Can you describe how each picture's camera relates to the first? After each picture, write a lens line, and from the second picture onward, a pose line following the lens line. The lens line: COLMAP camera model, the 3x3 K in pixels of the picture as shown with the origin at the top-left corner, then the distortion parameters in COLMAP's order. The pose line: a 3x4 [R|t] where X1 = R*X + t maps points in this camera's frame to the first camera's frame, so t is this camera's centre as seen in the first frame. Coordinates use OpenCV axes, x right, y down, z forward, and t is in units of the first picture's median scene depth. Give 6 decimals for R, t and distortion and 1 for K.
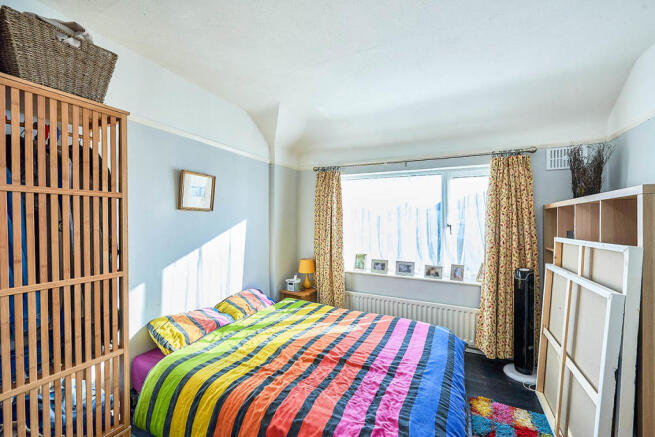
lens RADIAL K [[265.3, 0, 329.4], [0, 265.3, 223.1], [0, 0, 1]] dist [-0.000699, 0.000302]
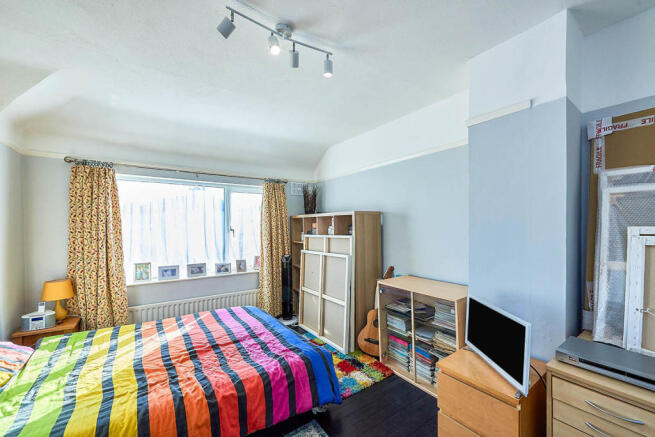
lens RADIAL K [[265.3, 0, 329.4], [0, 265.3, 223.1], [0, 0, 1]] dist [-0.000699, 0.000302]
pose [[0.491810, -0.002420, 0.870699, -0.497099], [0.018587, 0.999797, -0.007720, -0.004966], [-0.870504, 0.019980, 0.491755, -0.019864]]
